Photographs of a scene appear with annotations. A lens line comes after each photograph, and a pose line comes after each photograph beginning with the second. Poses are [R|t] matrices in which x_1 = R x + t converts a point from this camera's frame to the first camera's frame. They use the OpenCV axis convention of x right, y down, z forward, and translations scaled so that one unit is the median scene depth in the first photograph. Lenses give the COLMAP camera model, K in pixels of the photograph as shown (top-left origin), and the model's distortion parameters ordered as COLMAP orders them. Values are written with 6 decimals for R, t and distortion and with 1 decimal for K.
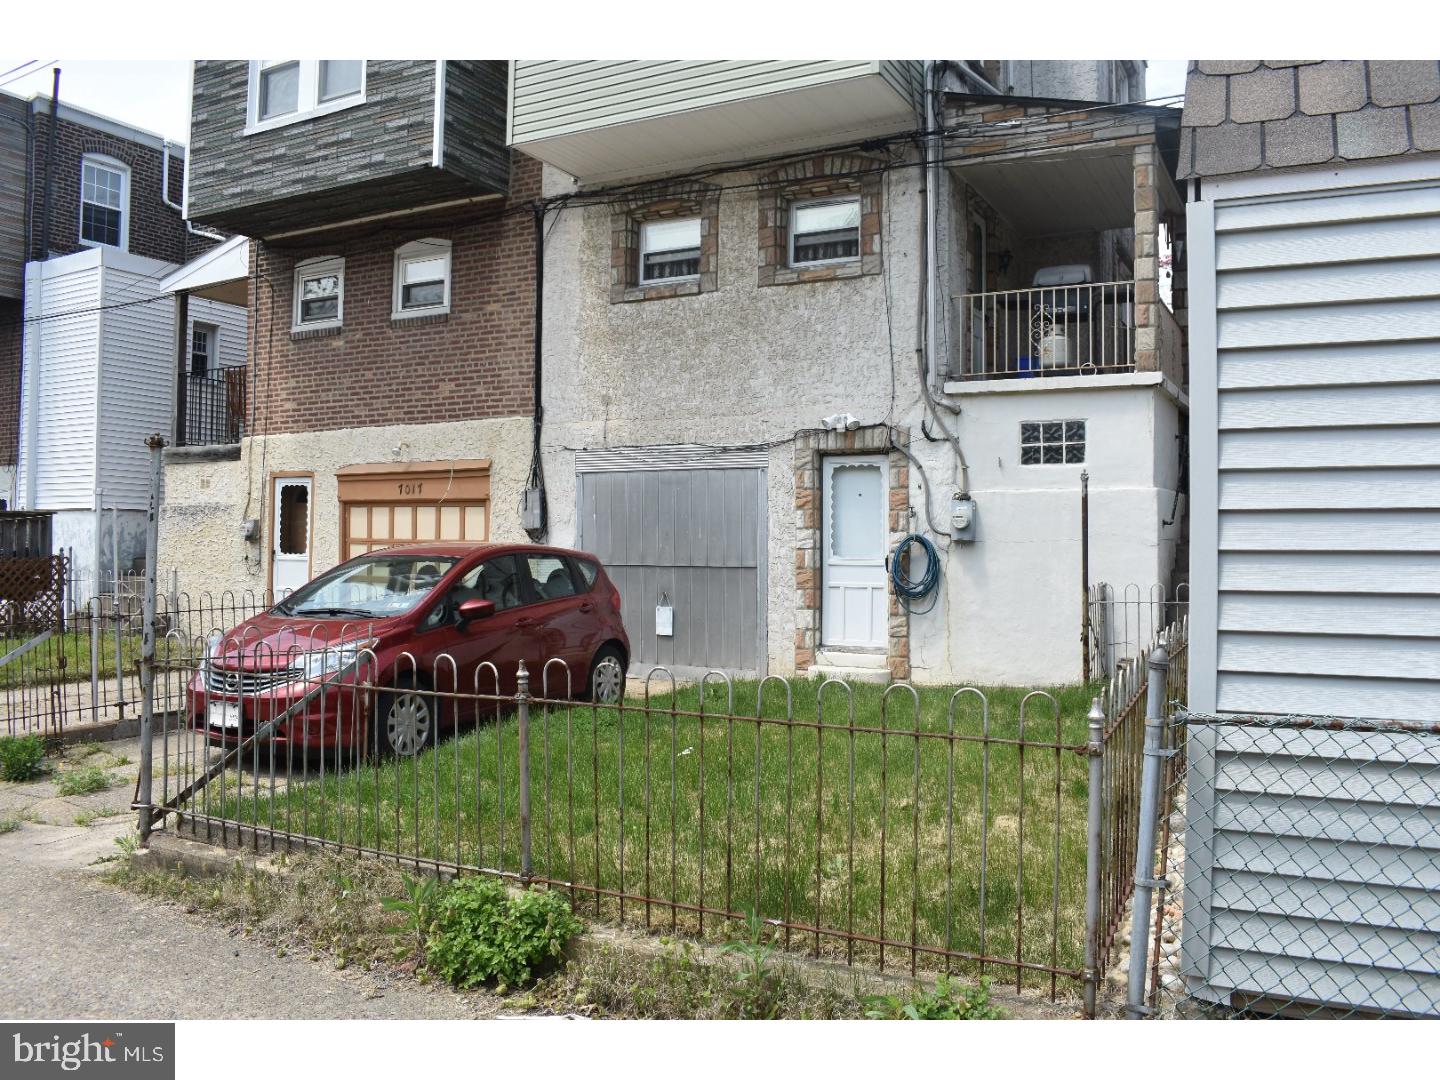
lens RADIAL K [[1117.7, 0, 725.3], [0, 1117.7, 535.5], [0, 0, 1]] dist [-0.097021, 0.016386]
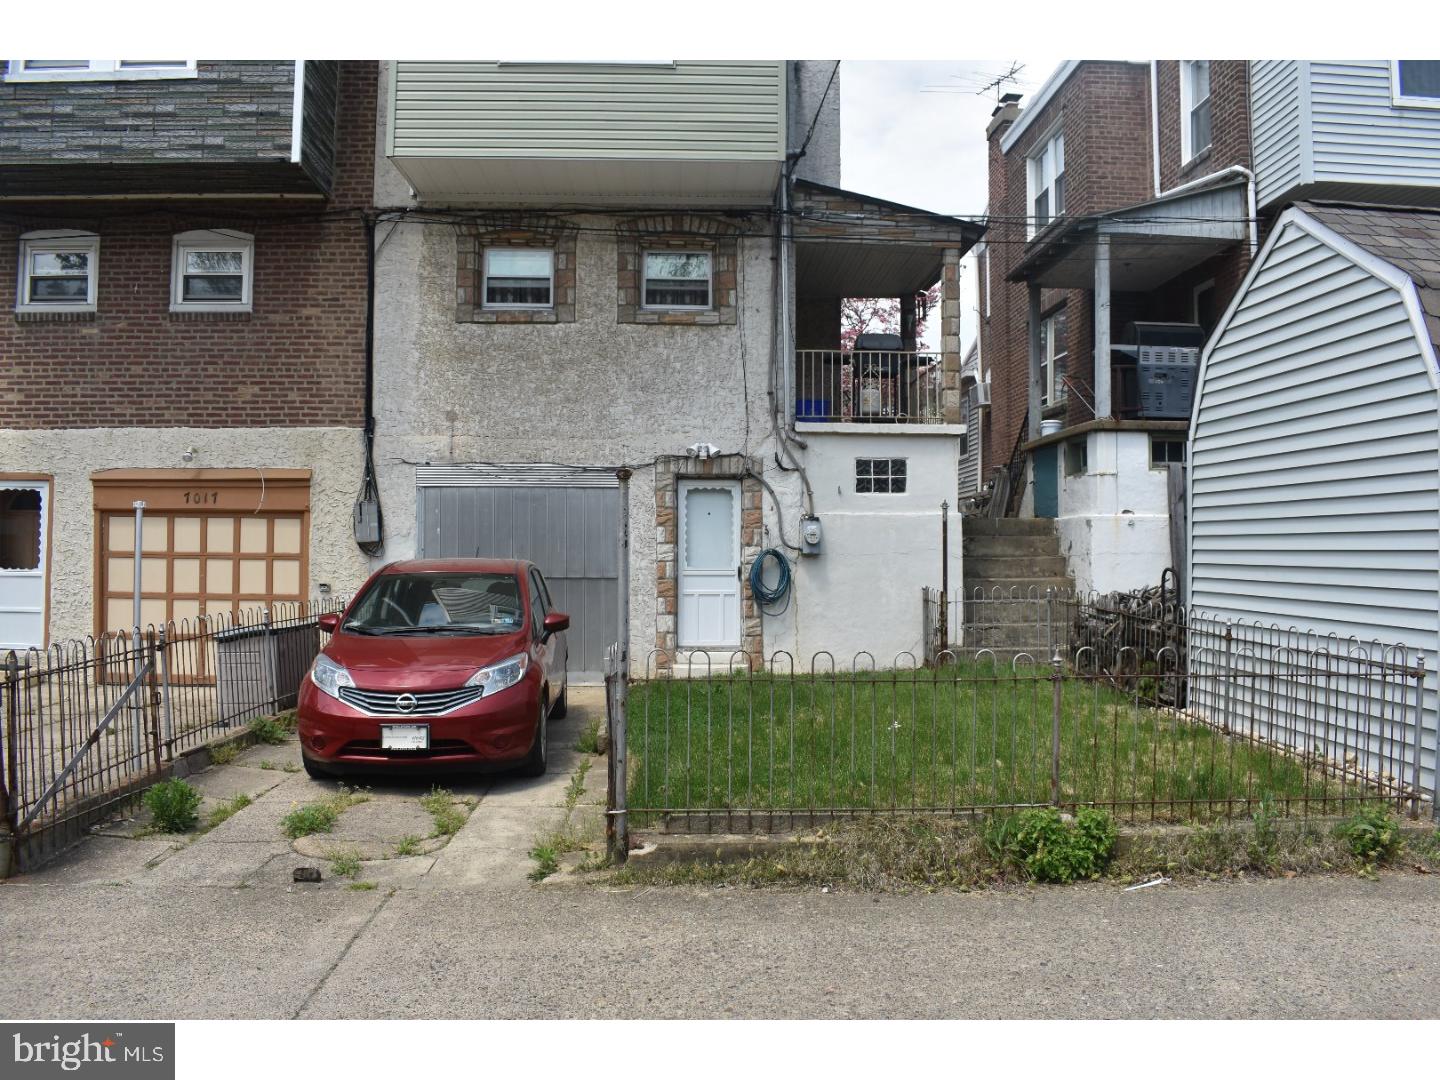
lens RADIAL K [[1117.7, 0, 705.4], [0, 1117.7, 536.9], [0, 0, 1]] dist [-0.097021, 0.016386]
pose [[0.870082, 0.003957, 0.492891, -0.436645], [-0.001962, 0.999988, -0.004563, -0.007262], [-0.492903, 0.003003, 0.870079, 0.000202]]
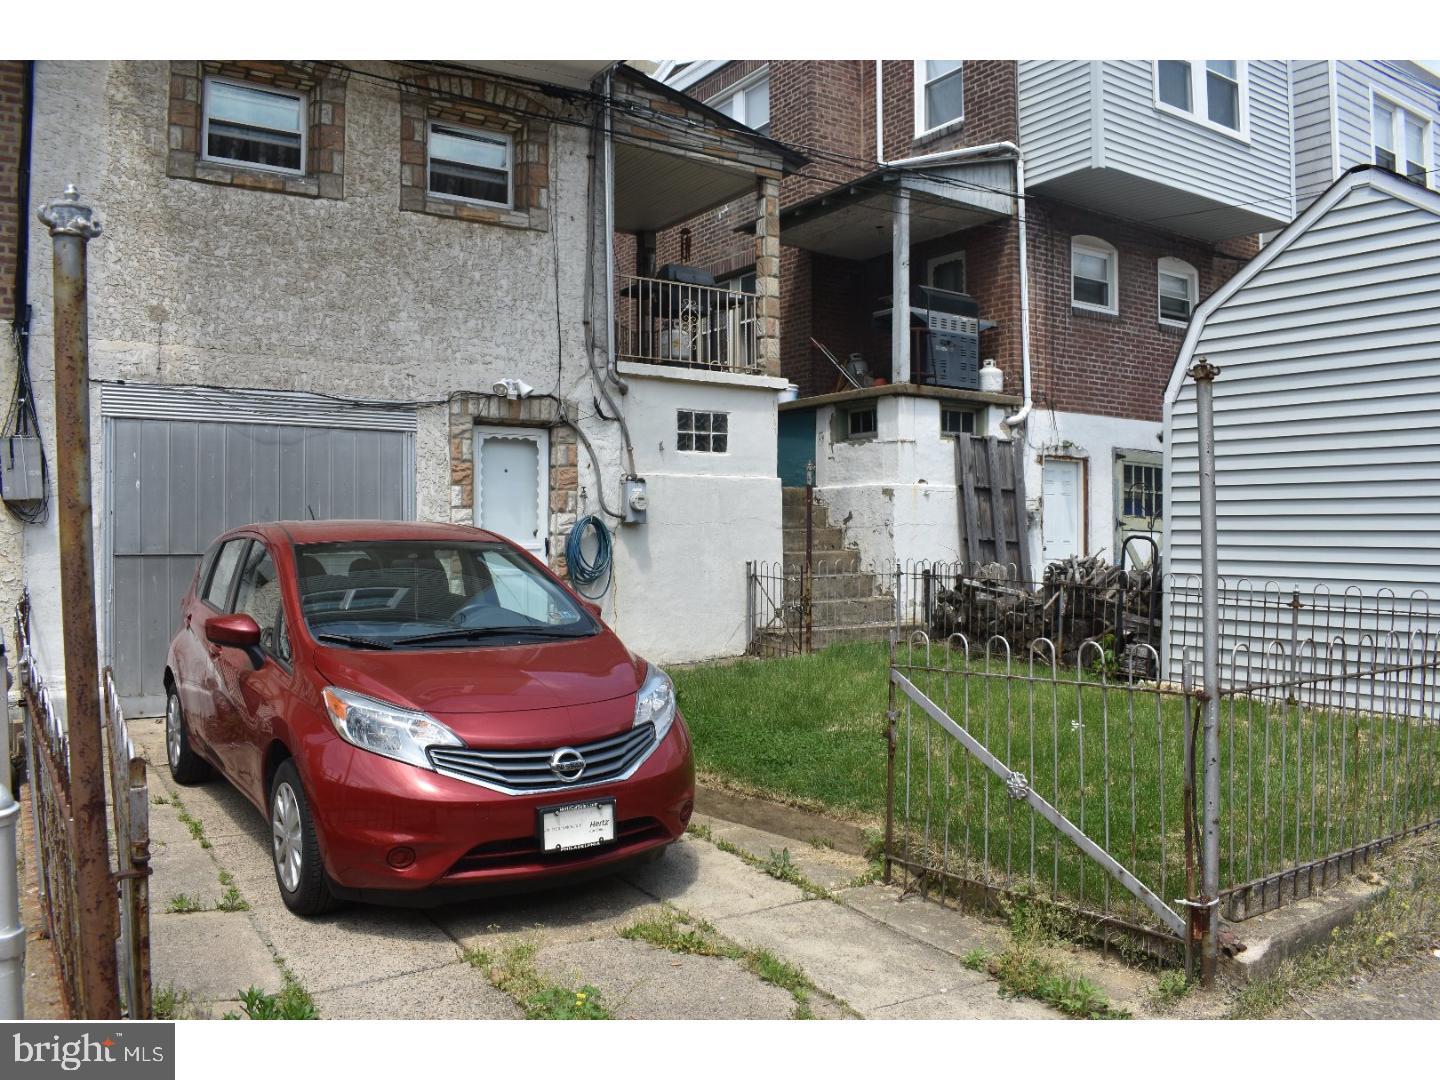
lens RADIAL K [[1117.7, 0, 699.2], [0, 1117.7, 533.1], [0, 0, 1]] dist [-0.097021, 0.016386]
pose [[0.497090, -0.001003, 0.867699, -0.561264], [-0.007315, 0.999959, 0.005346, 0.007416], [-0.867668, -0.009005, 0.497062, 0.407933]]
